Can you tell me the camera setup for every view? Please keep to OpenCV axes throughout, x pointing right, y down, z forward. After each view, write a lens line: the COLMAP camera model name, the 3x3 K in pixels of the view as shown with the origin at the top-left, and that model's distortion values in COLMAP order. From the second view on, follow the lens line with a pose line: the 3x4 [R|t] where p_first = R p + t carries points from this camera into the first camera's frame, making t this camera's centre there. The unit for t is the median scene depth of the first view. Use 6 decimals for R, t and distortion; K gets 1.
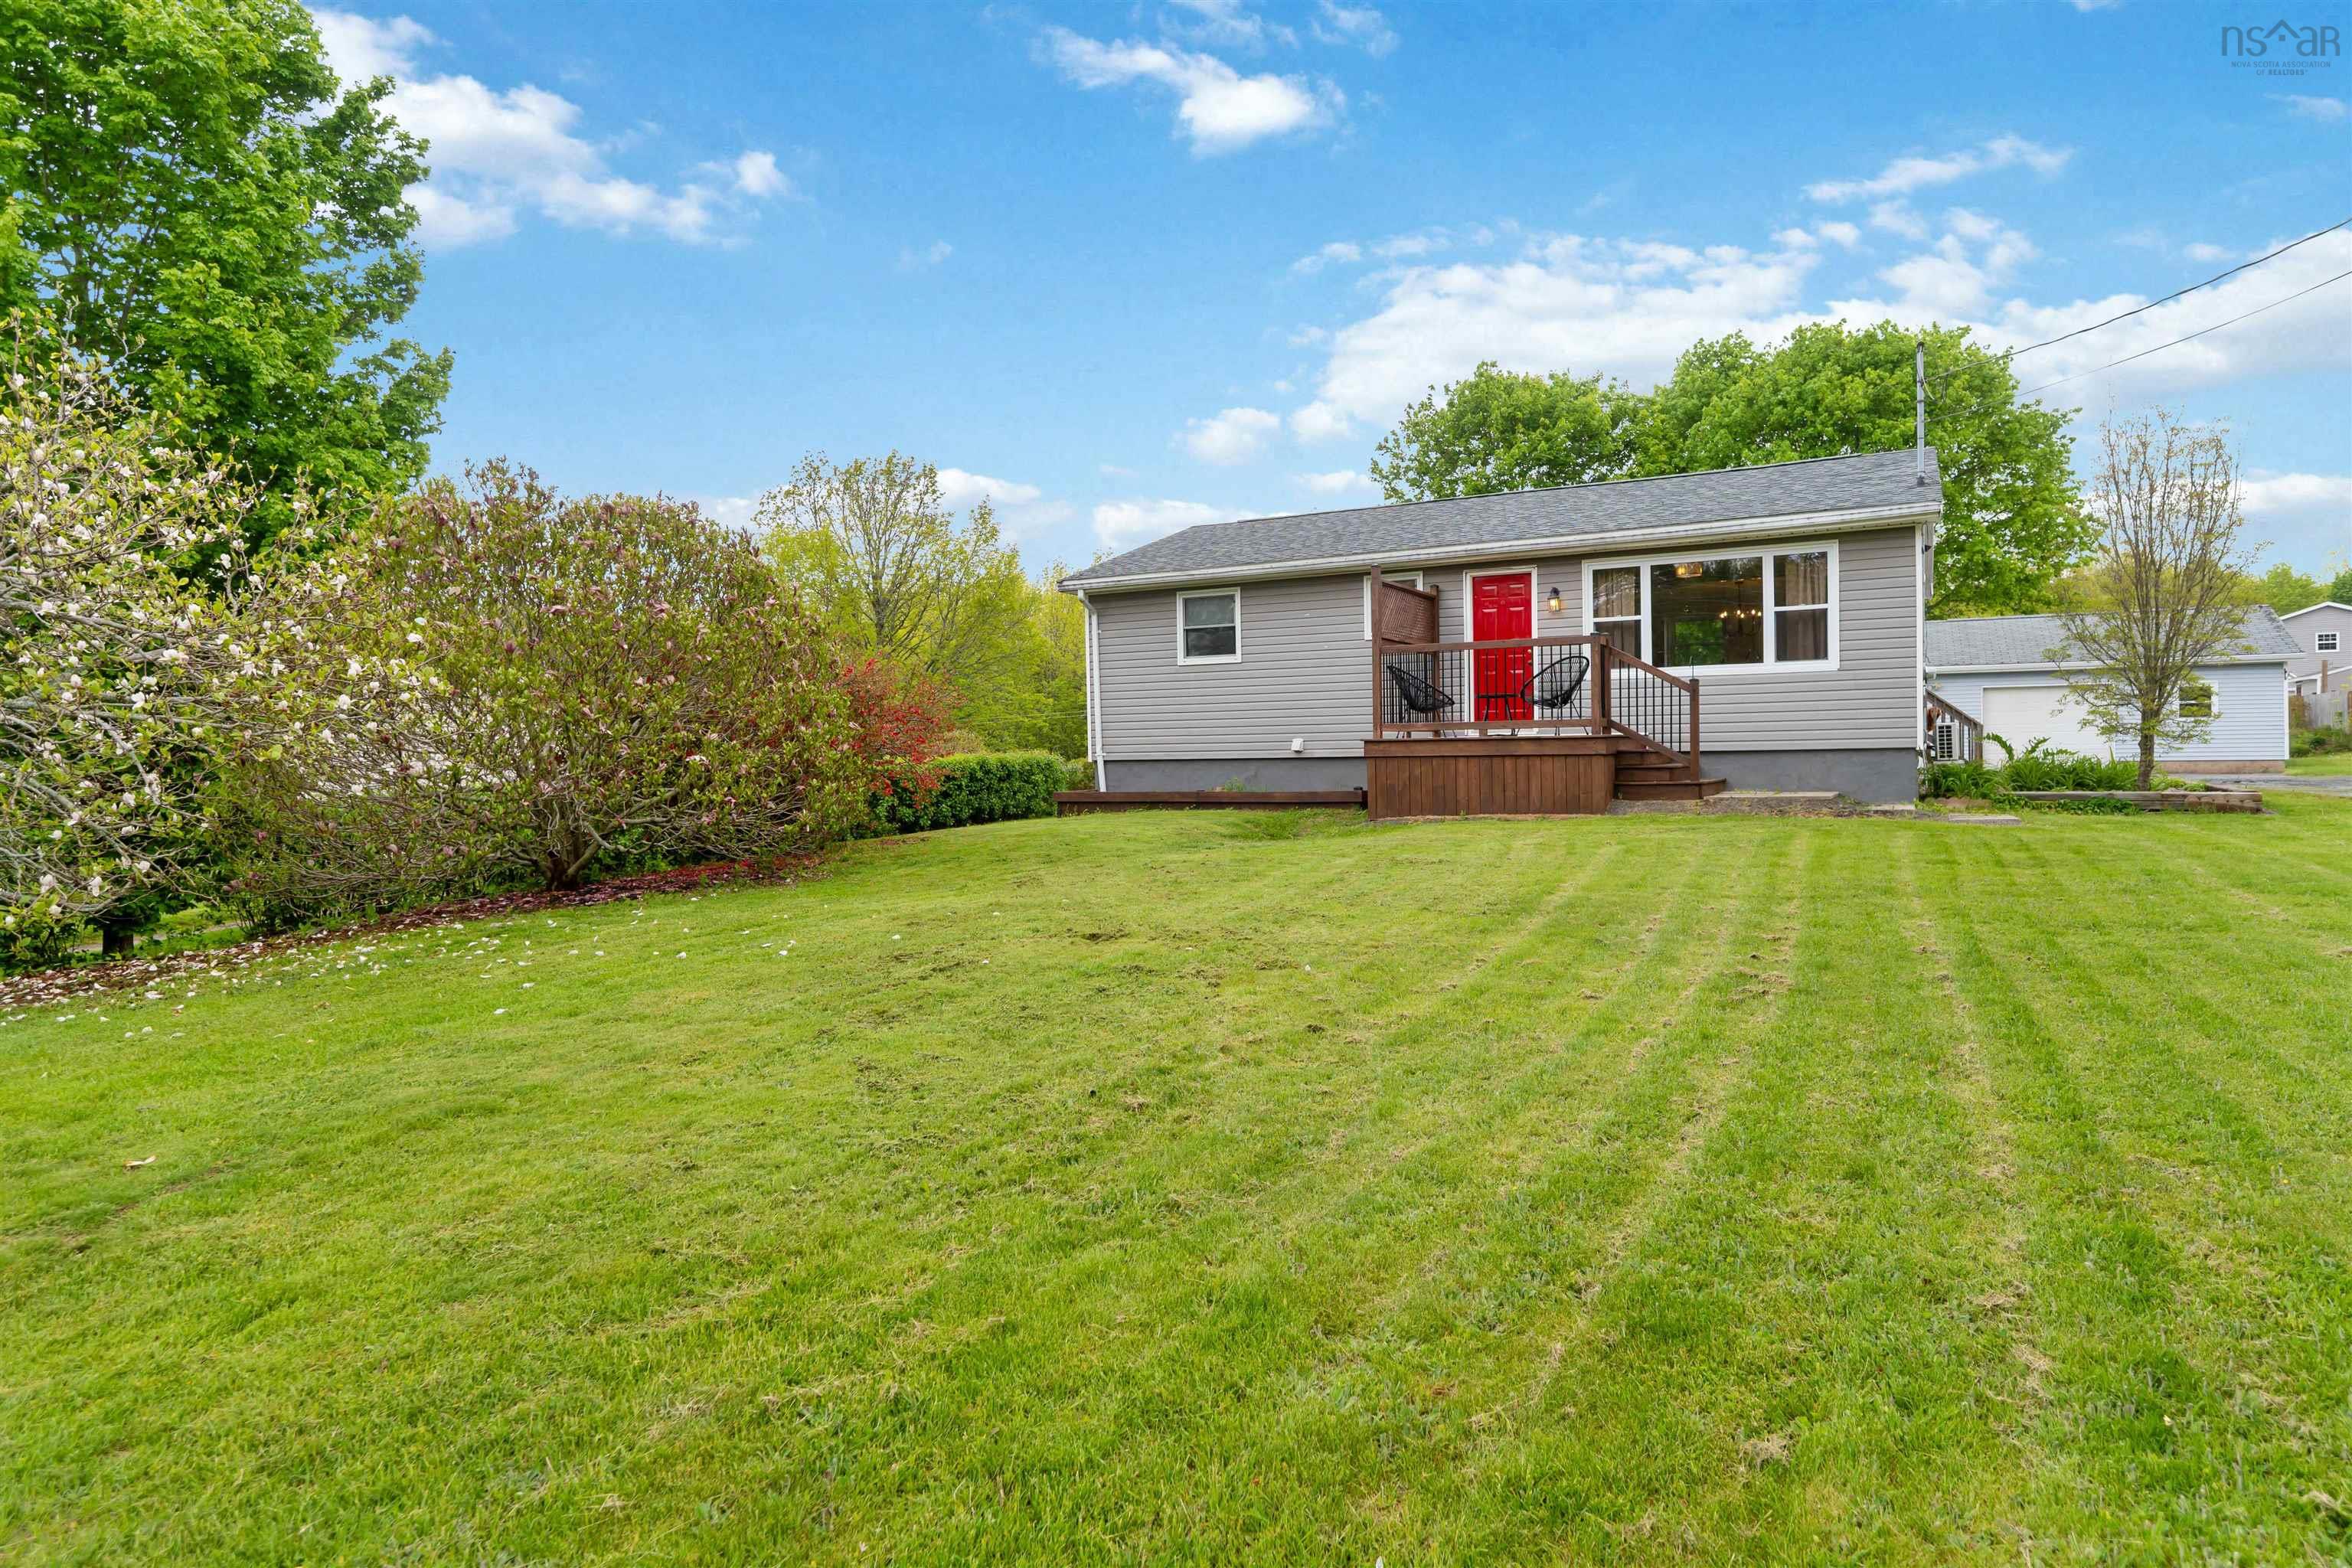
lens RADIAL K [[1378.0, 0, 1171.6], [0, 1378.0, 767.0], [0, 0, 1]] dist [-0.005854, -0.000361]
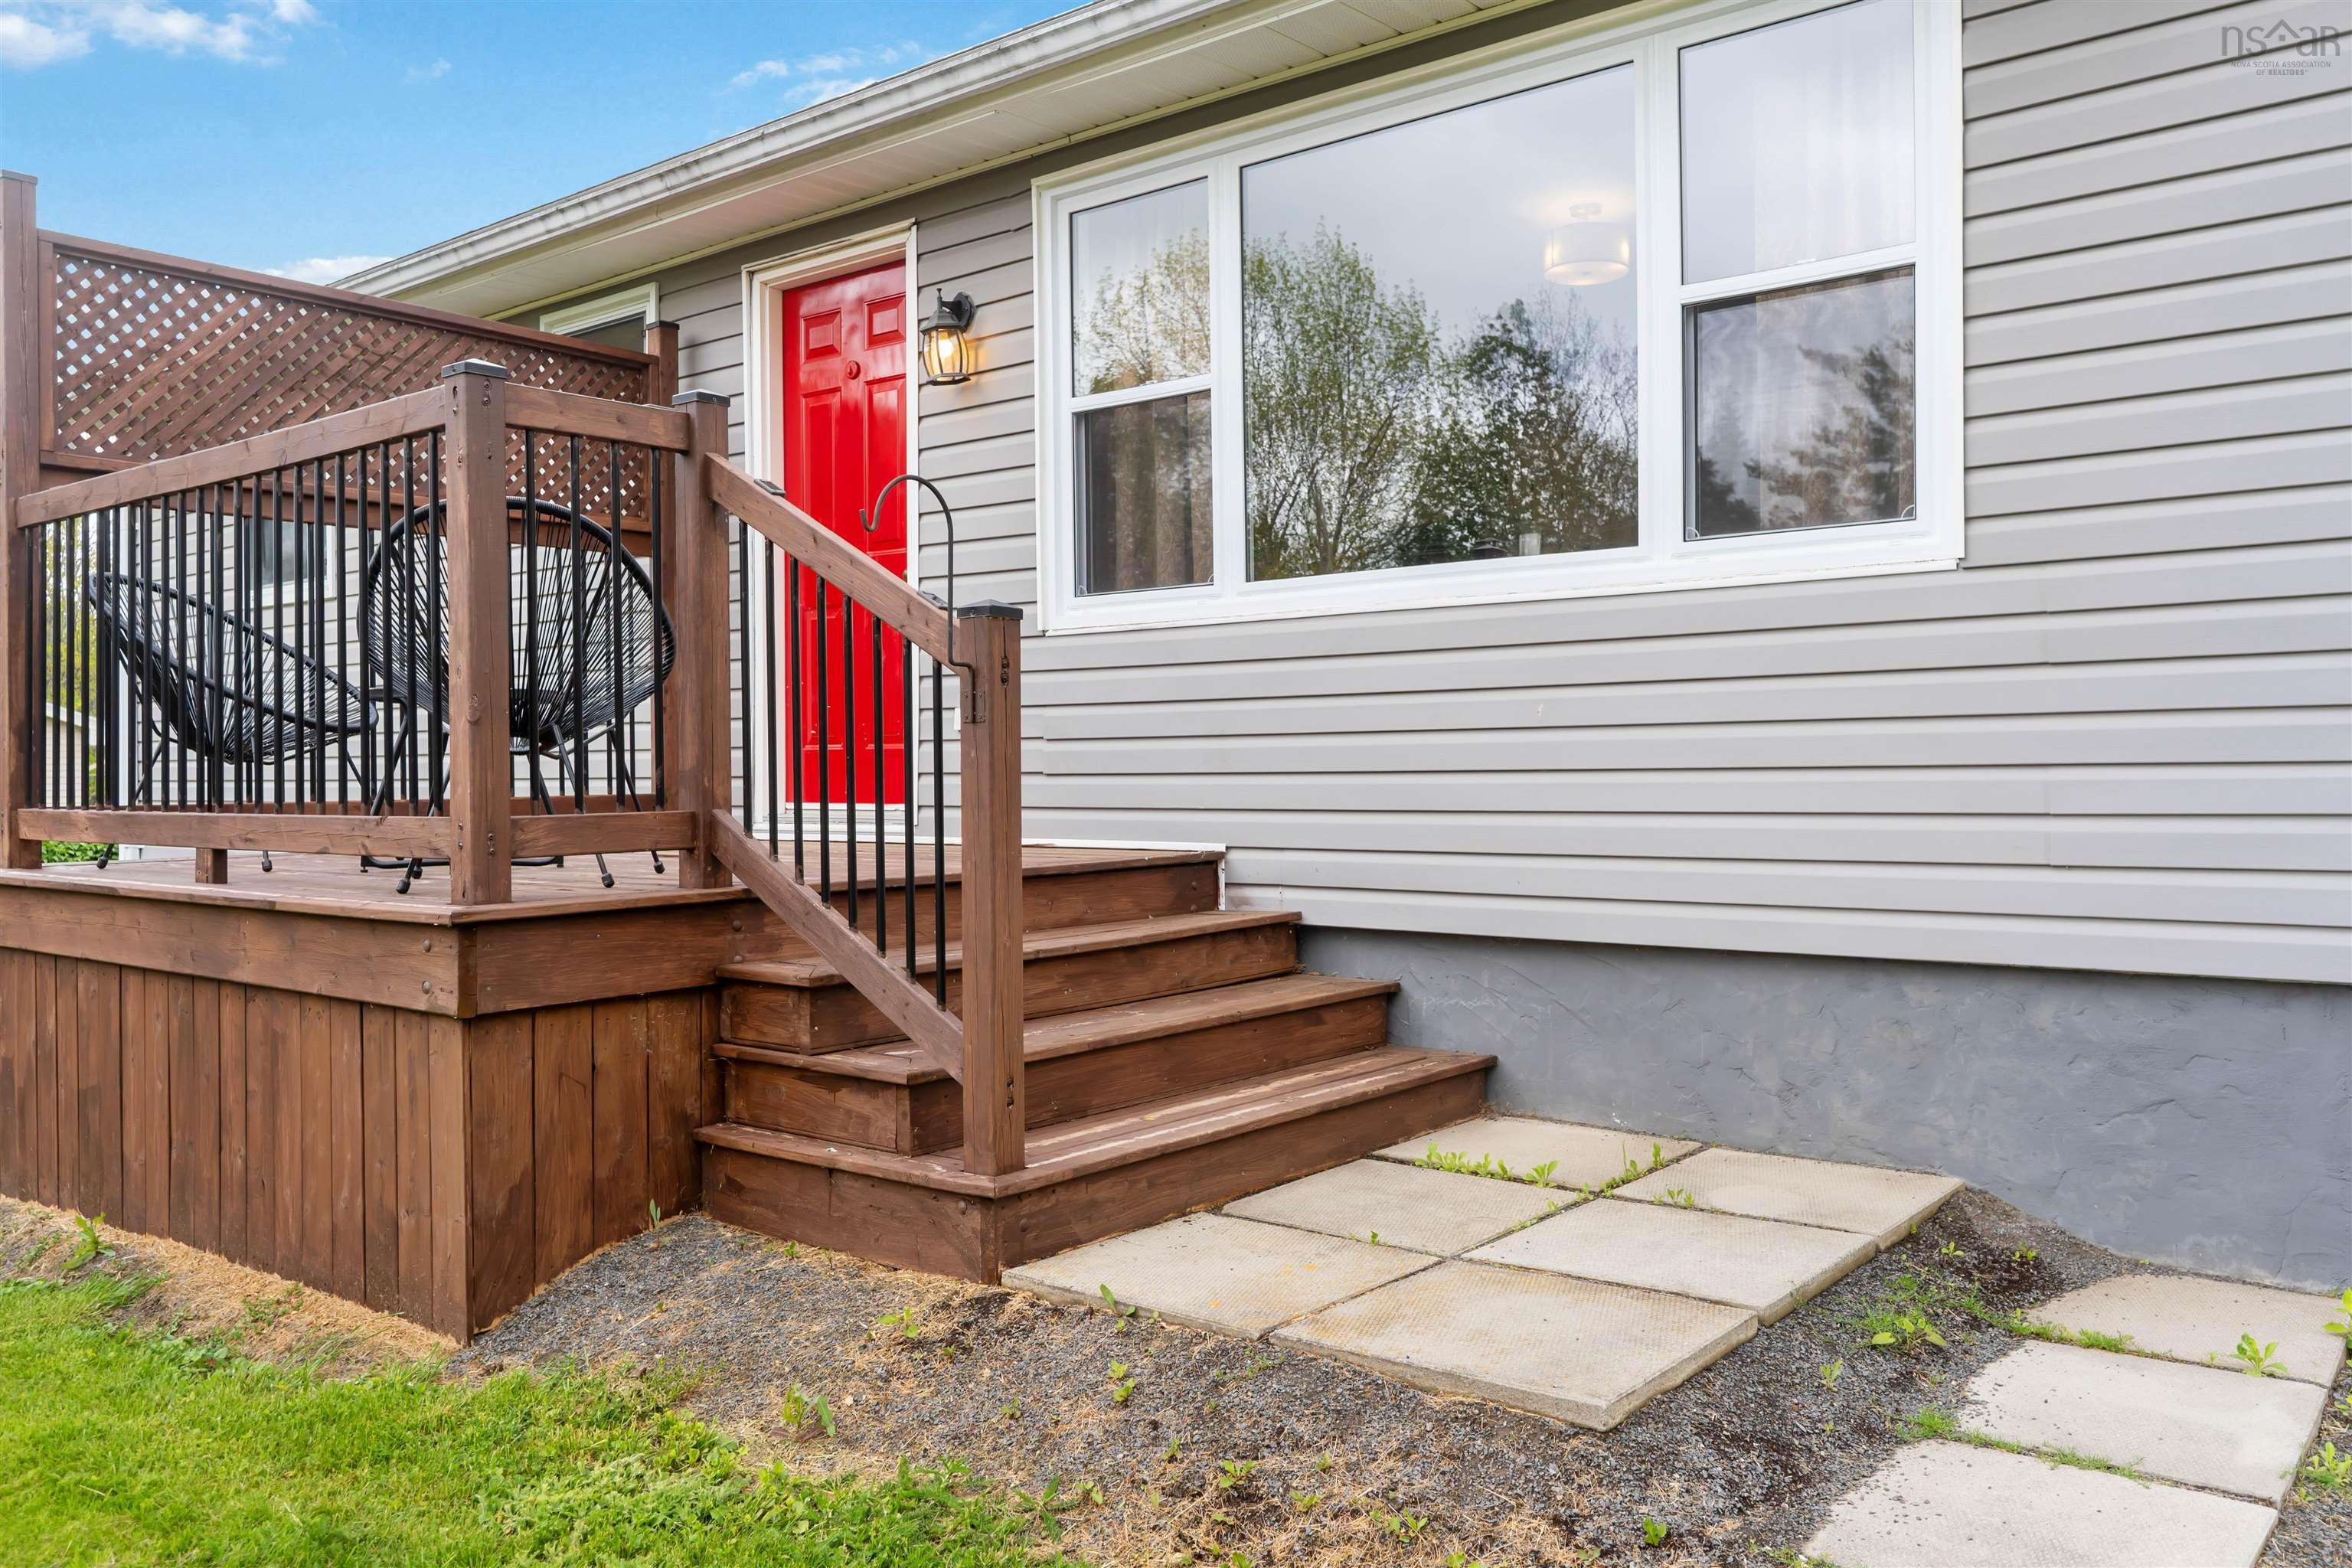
lens RADIAL K [[1777.5, 0, 1189.3], [0, 1777.5, 777.7], [0, 0, 1]] dist [-0.003420, 0.001559]
pose [[0.985602, 0.007716, -0.168904, 0.385013], [-0.008298, 0.999962, -0.002741, -0.035351], [0.168877, 0.004103, 0.985629, 0.670688]]
